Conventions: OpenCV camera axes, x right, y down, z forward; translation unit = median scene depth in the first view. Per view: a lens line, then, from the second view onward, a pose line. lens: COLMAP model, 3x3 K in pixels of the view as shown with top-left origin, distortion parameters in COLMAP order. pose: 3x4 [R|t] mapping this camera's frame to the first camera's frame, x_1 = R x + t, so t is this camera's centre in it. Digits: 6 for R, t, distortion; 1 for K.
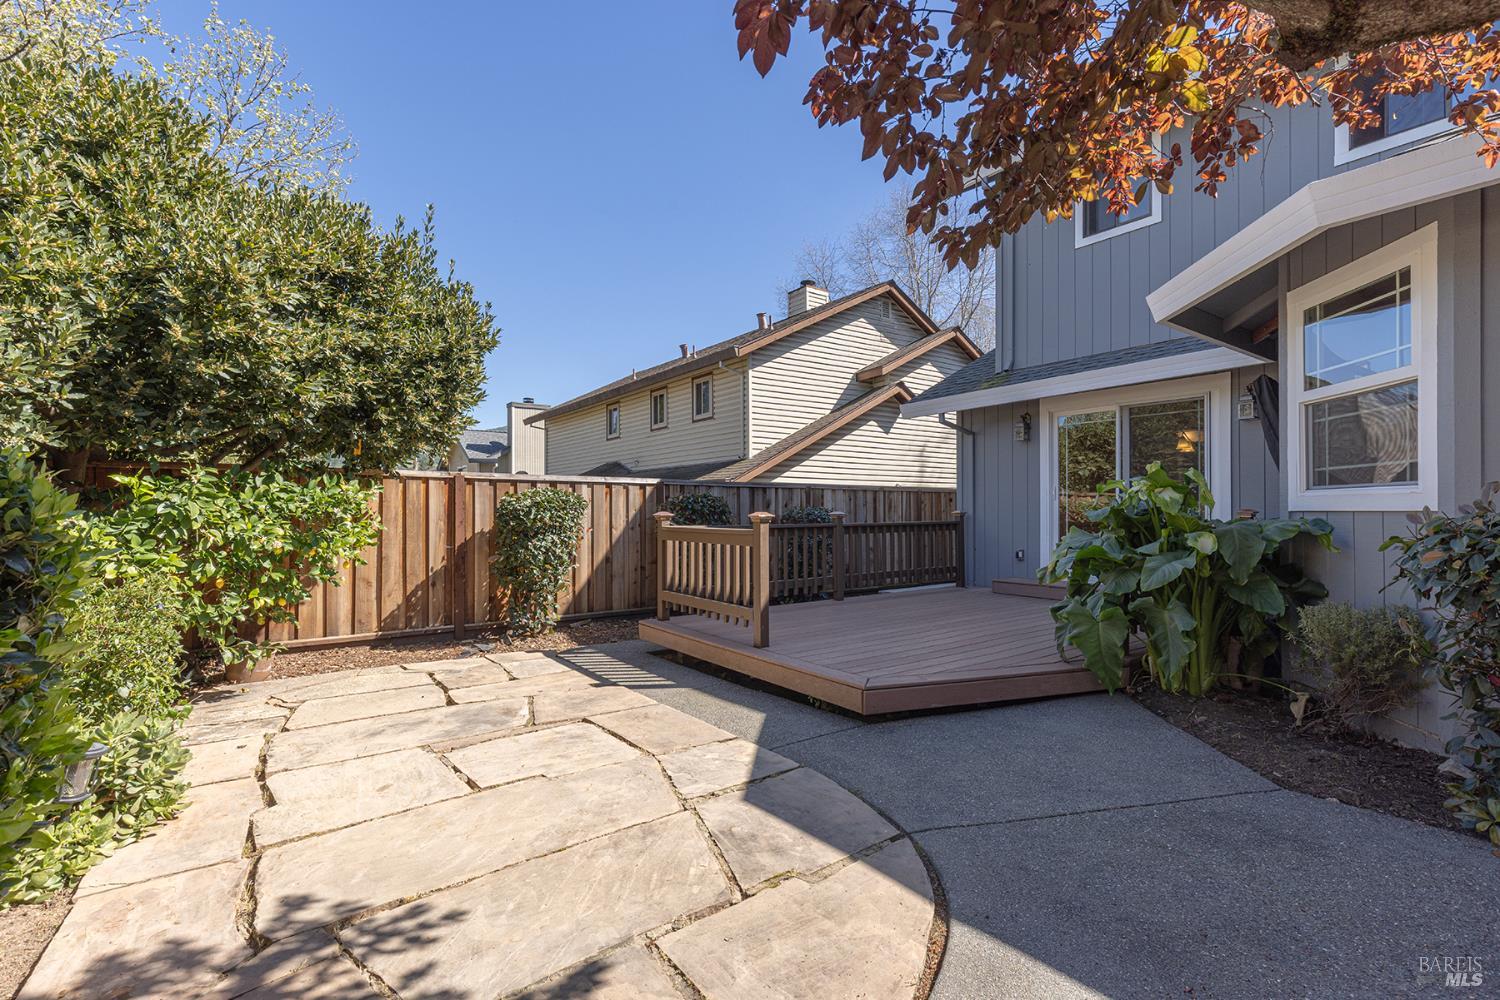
lens RADIAL K [[672.7, 0, 743.2], [0, 672.7, 506.6], [0, 0, 1]] dist [0.014710, -0.000002]
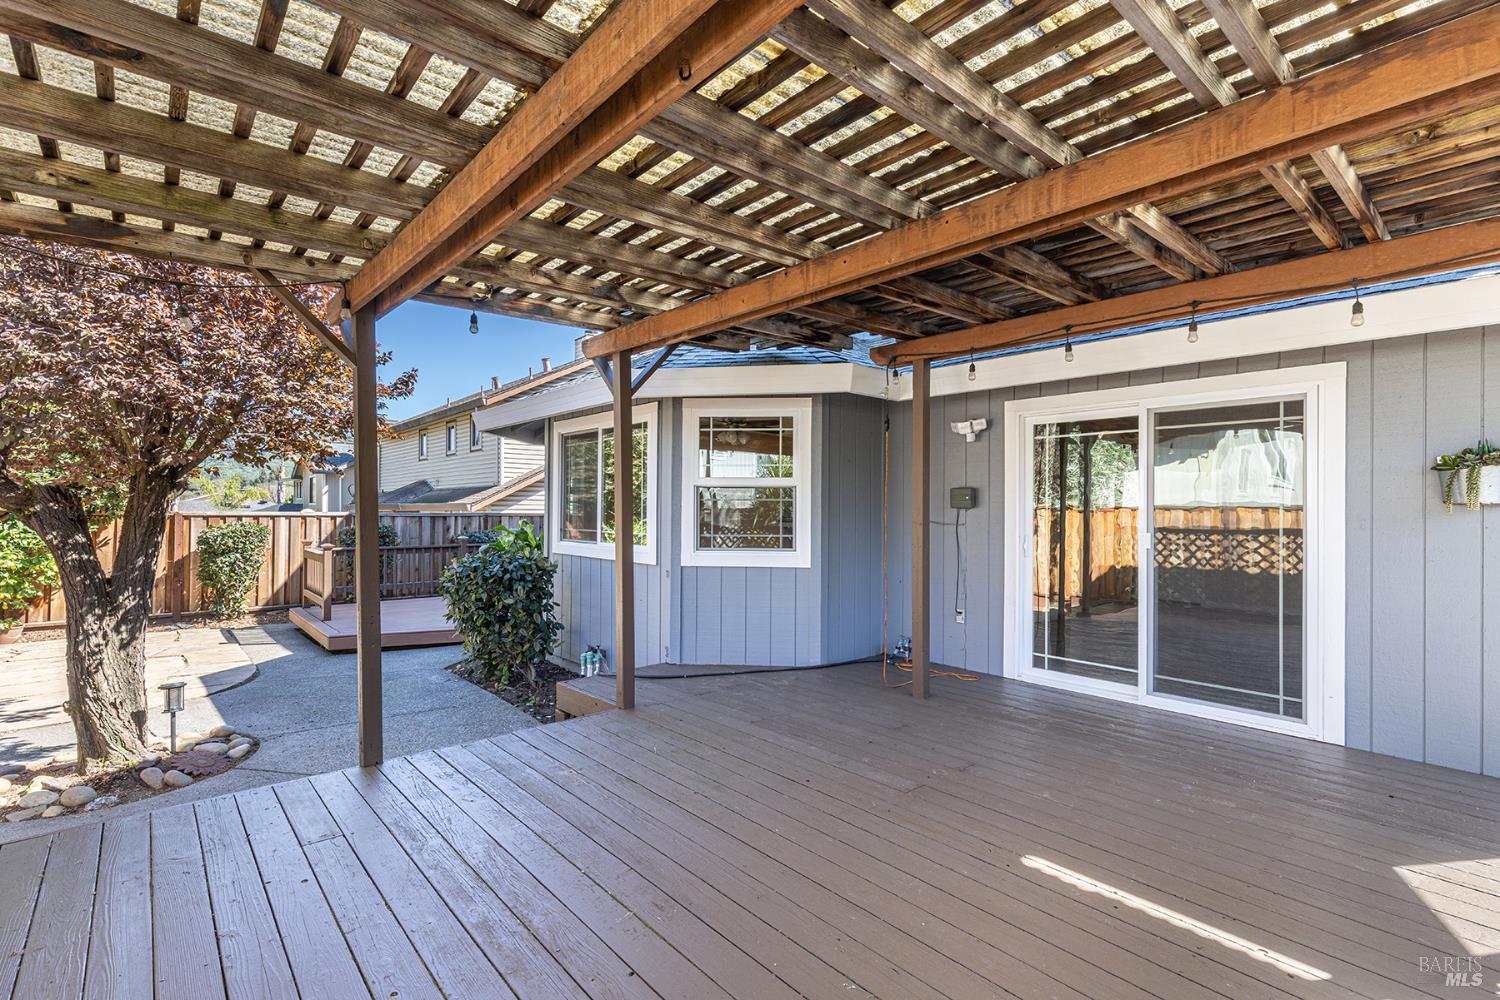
lens RADIAL K [[690.0, 0, 748.8], [0, 690.0, 507.8], [0, 0, 1]] dist [-0.001063, 0.000244]
pose [[0.995460, 0.007681, 0.094869, 0.693233], [-0.008102, 0.999959, 0.004059, -0.074684], [-0.094834, -0.004809, 0.995481, -0.645344]]
